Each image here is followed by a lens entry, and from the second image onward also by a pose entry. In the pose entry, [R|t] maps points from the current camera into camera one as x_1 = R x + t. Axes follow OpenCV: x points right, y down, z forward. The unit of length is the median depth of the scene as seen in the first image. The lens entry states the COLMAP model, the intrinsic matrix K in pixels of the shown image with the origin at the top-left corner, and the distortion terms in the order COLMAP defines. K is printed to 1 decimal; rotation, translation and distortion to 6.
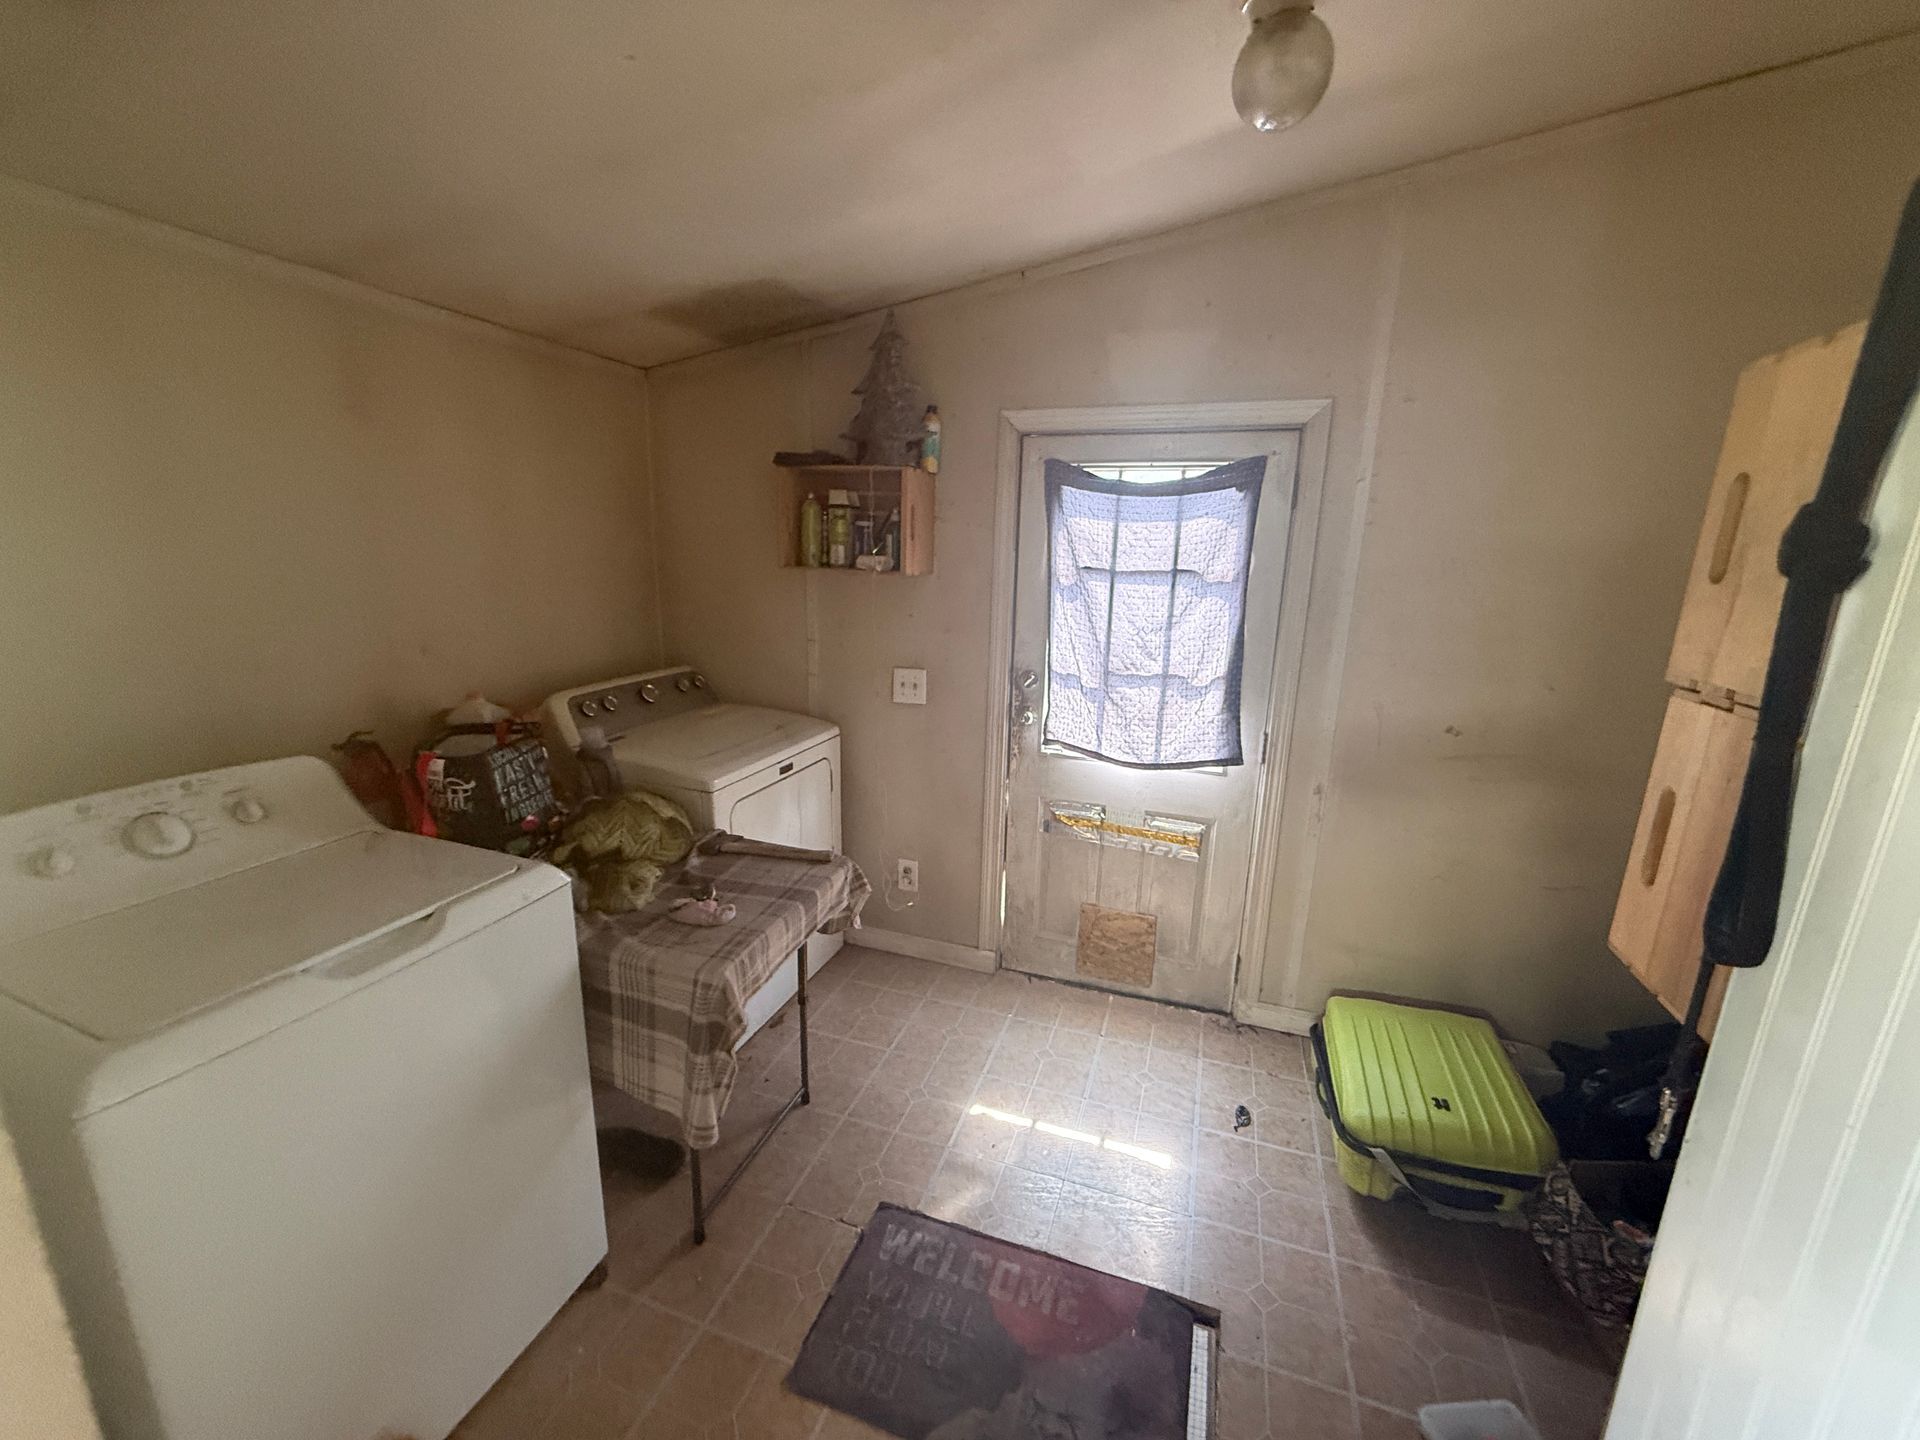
lens RADIAL K [[762.2, 0, 960.9], [0, 762.2, 726.5], [0, 0, 1]] dist [0.000018, 0.000357]
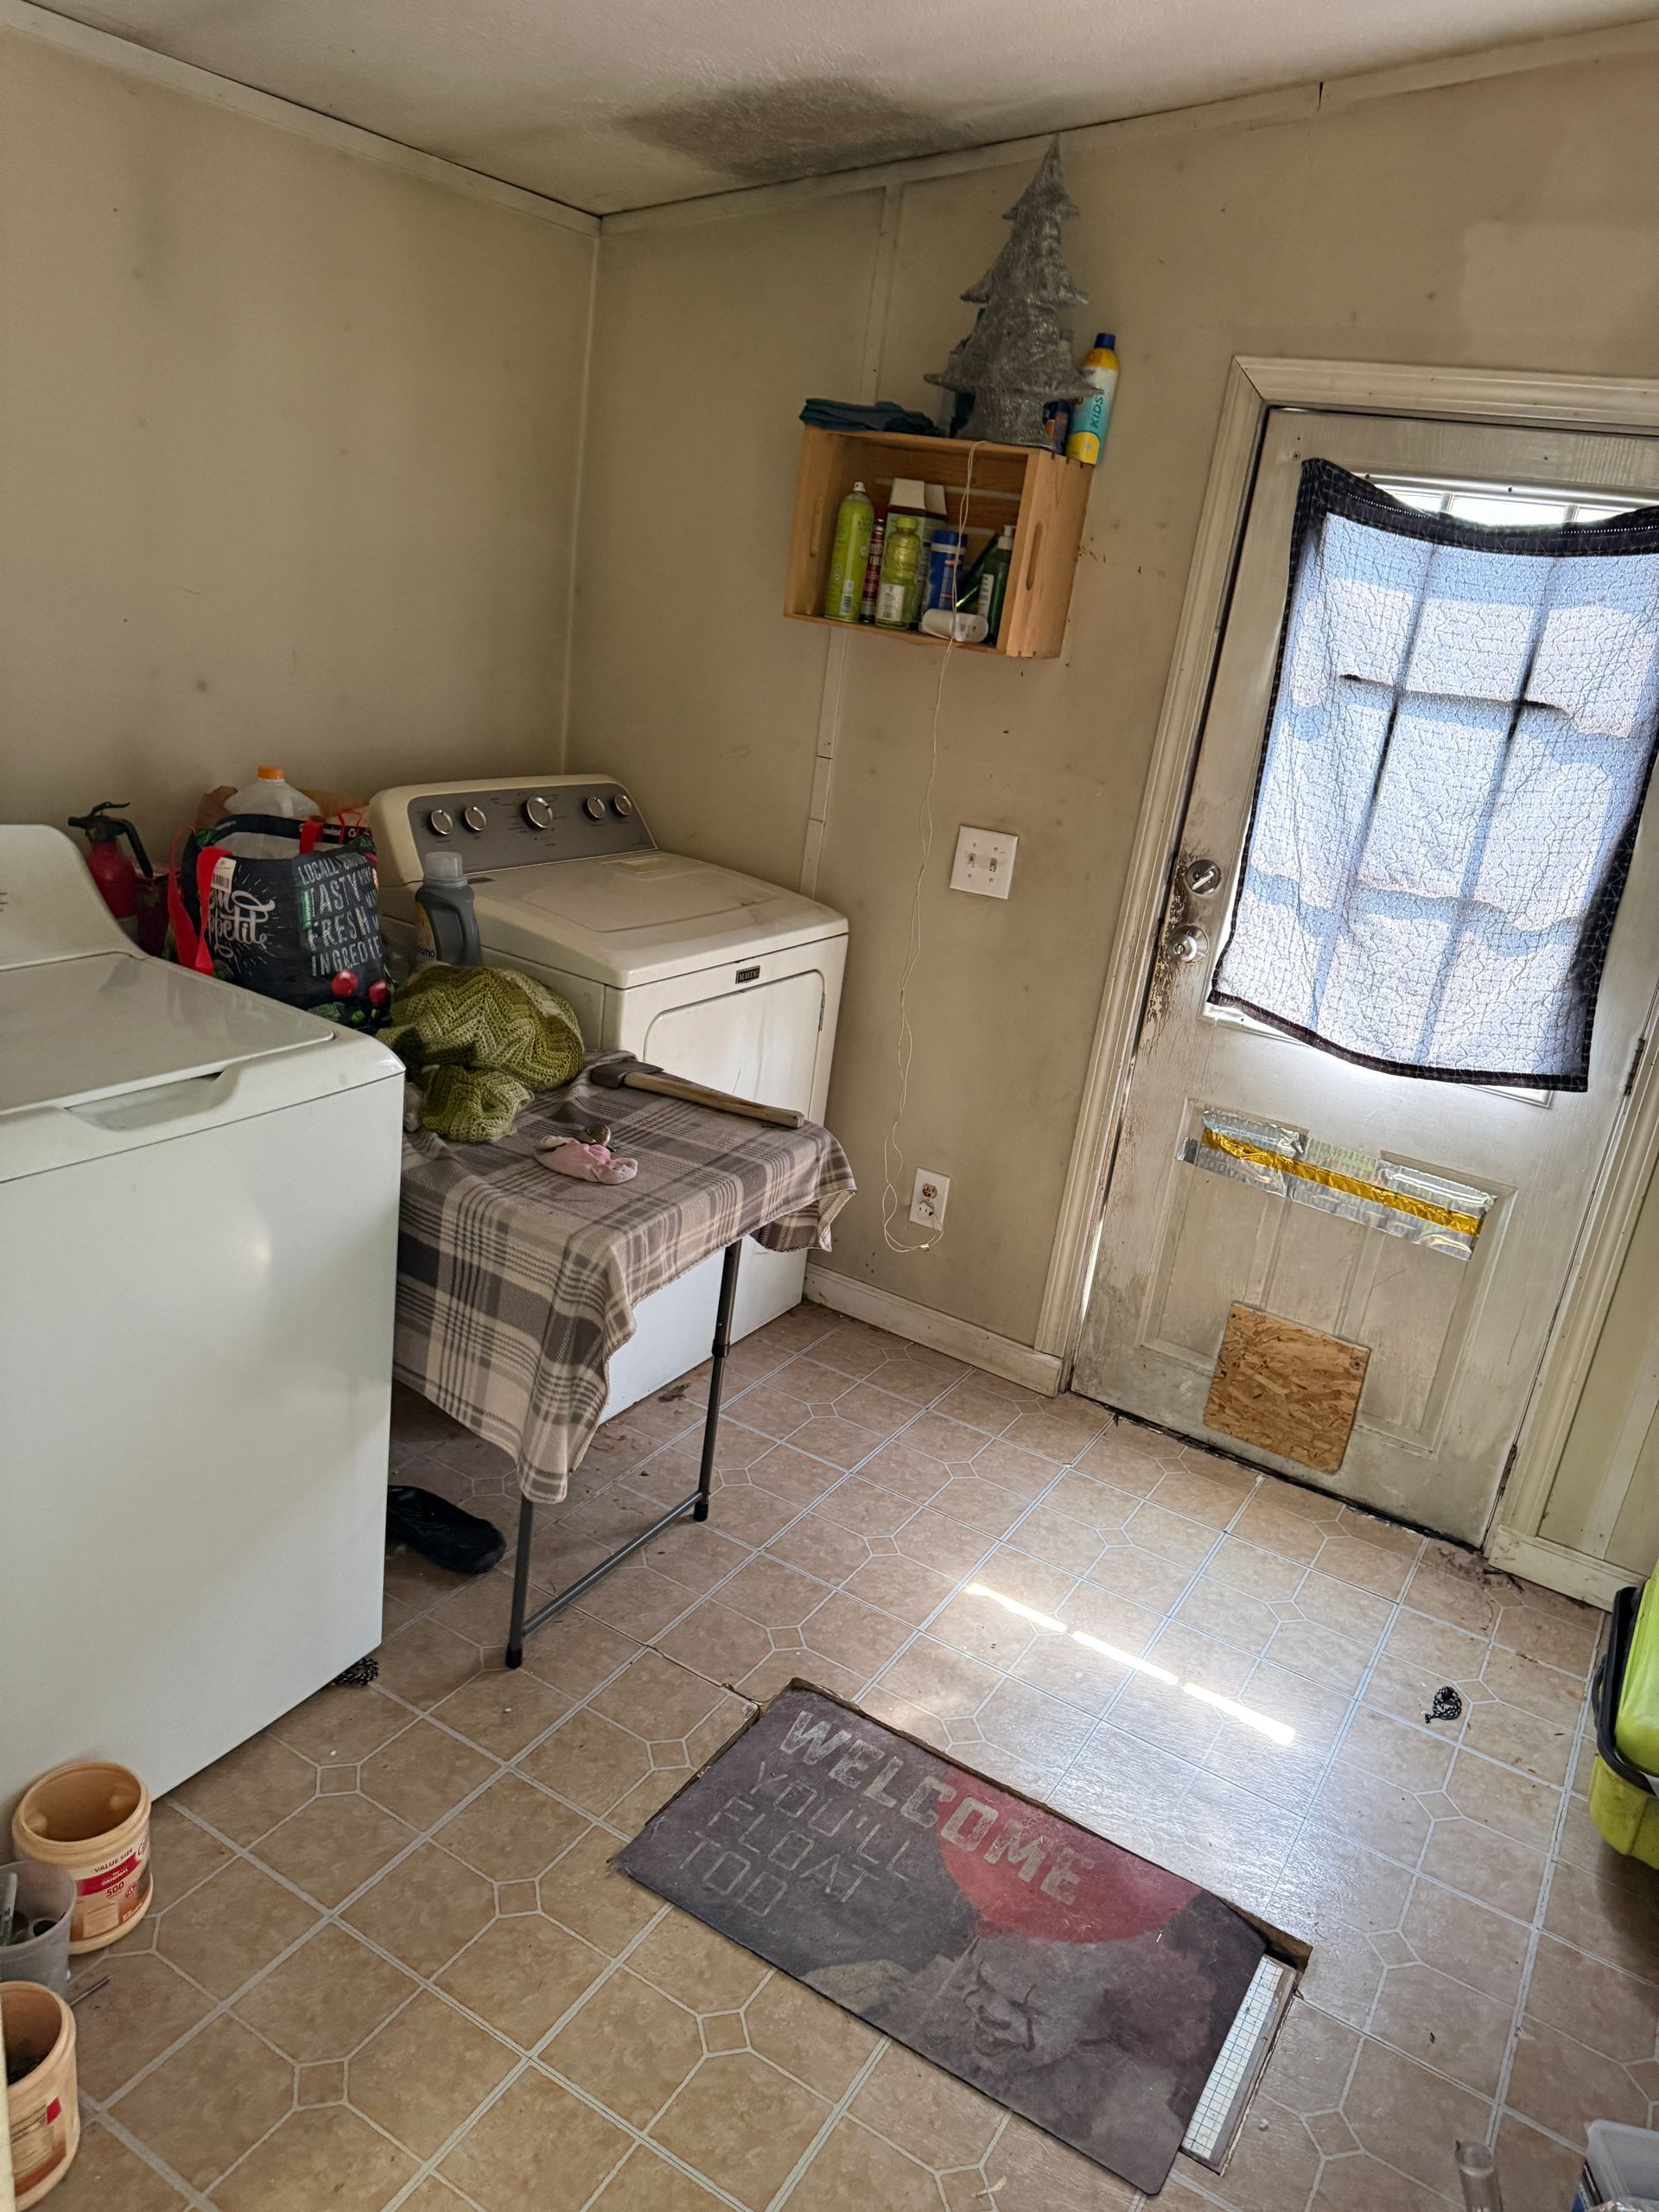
lens RADIAL K [[1547.3, 0, 839.5], [0, 1547.3, 1114.6], [0, 0, 1]] dist [0.145580, -0.274456]
pose [[0.974102, 0.161422, -0.158330, 0.049300], [-0.145991, 0.983725, 0.104748, 0.030348], [0.172662, -0.078920, 0.981814, -0.176921]]
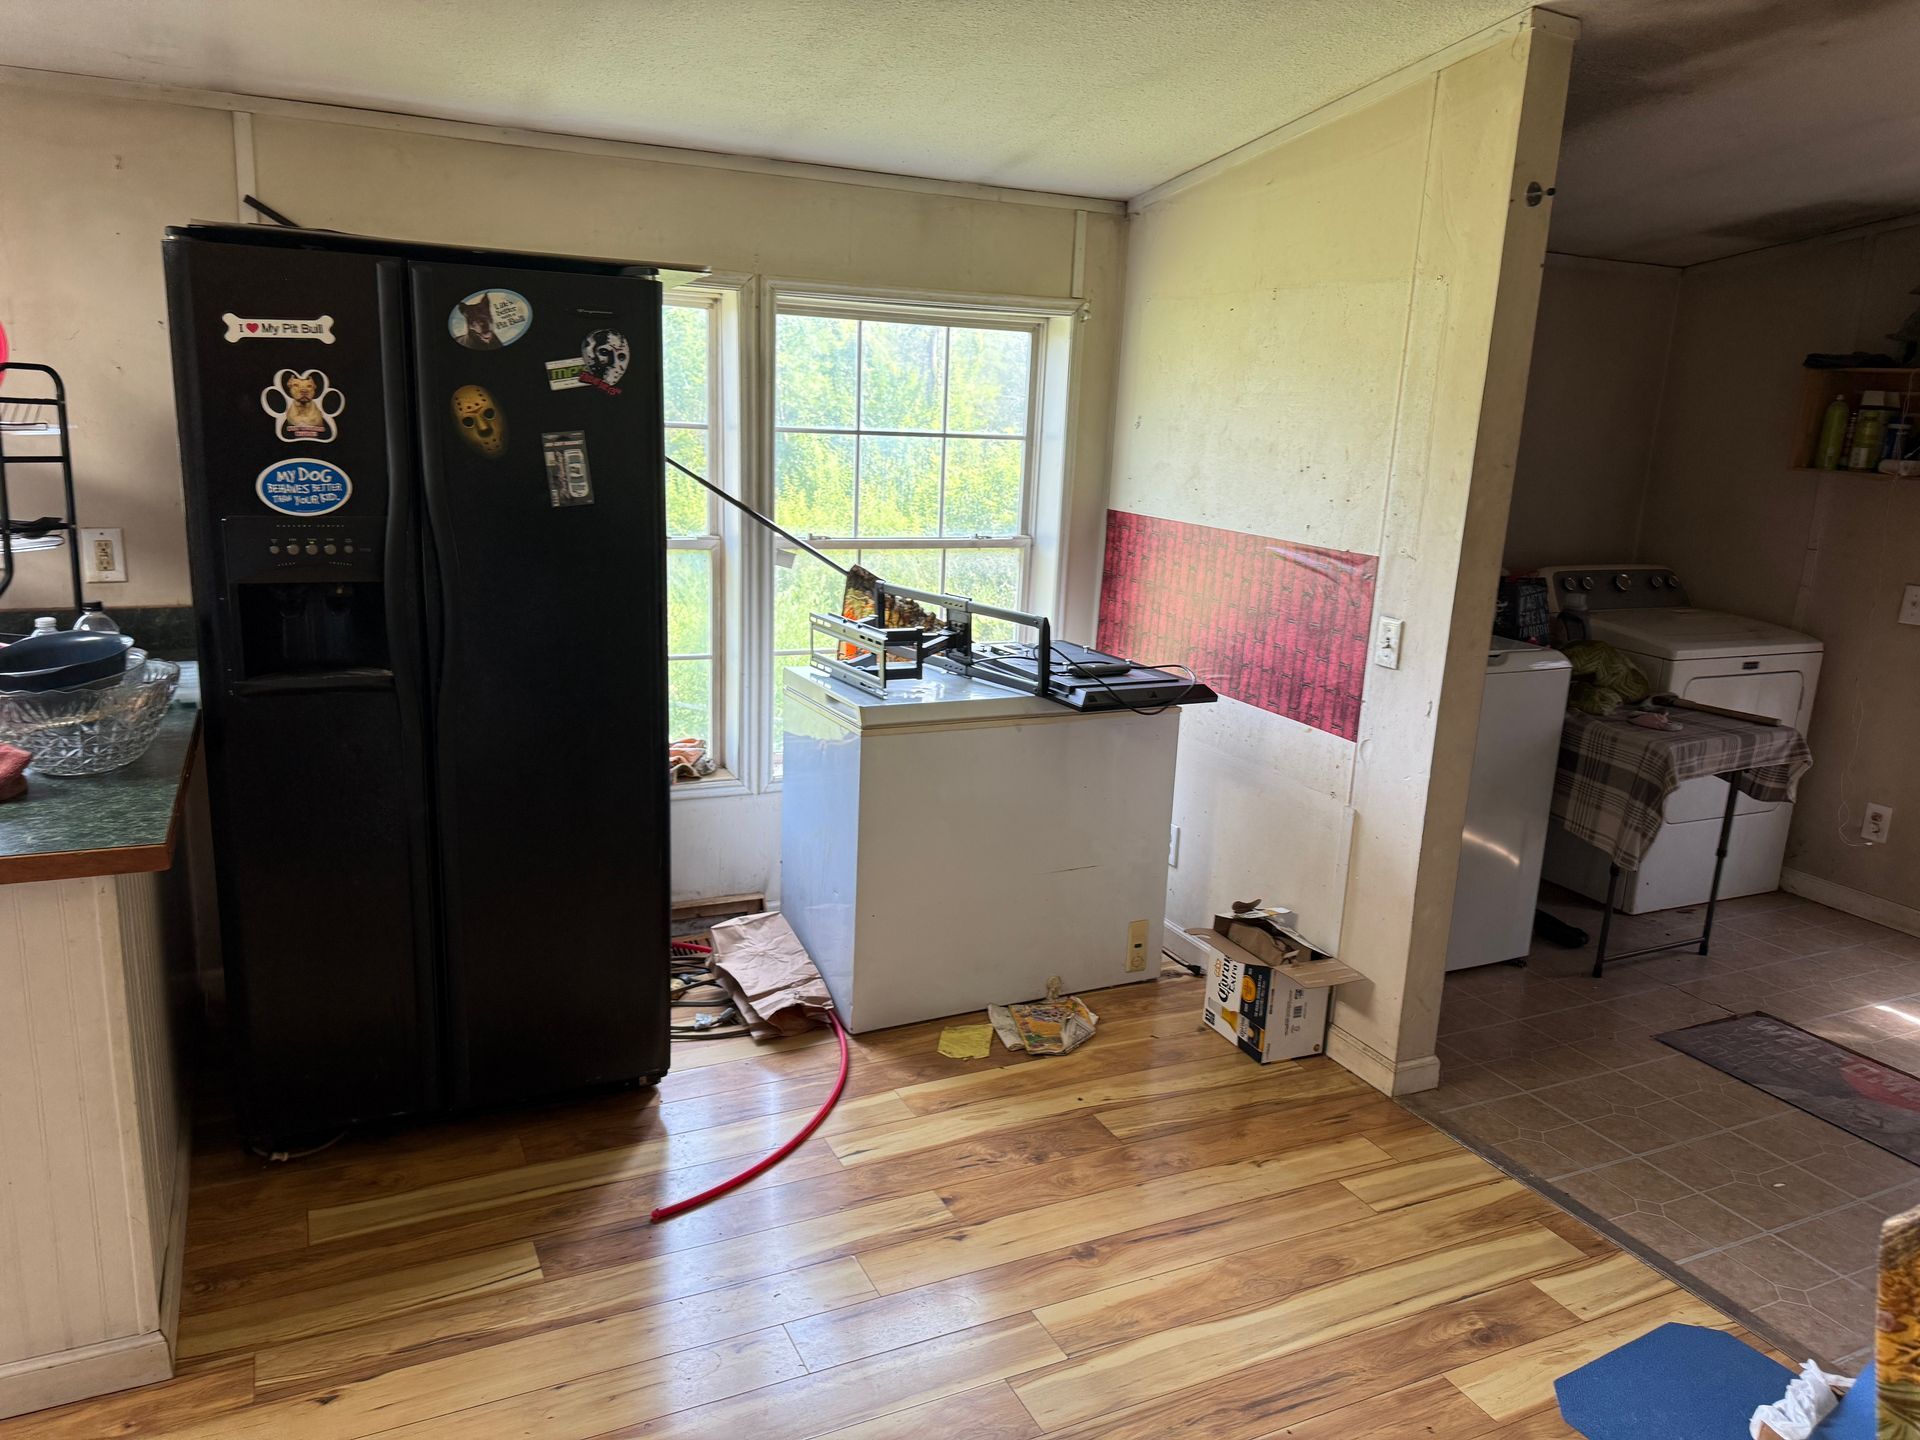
lens RADIAL K [[1362.5, 0, 958.3], [0, 1362.5, 726.4], [0, 0, 1]] dist [0.067656, -0.080624]
pose [[0.707204, 0.173061, -0.685502, 0.340655], [-0.189483, 0.980503, 0.052056, 0.273185], [0.681145, 0.093077, 0.726208, -1.190601]]
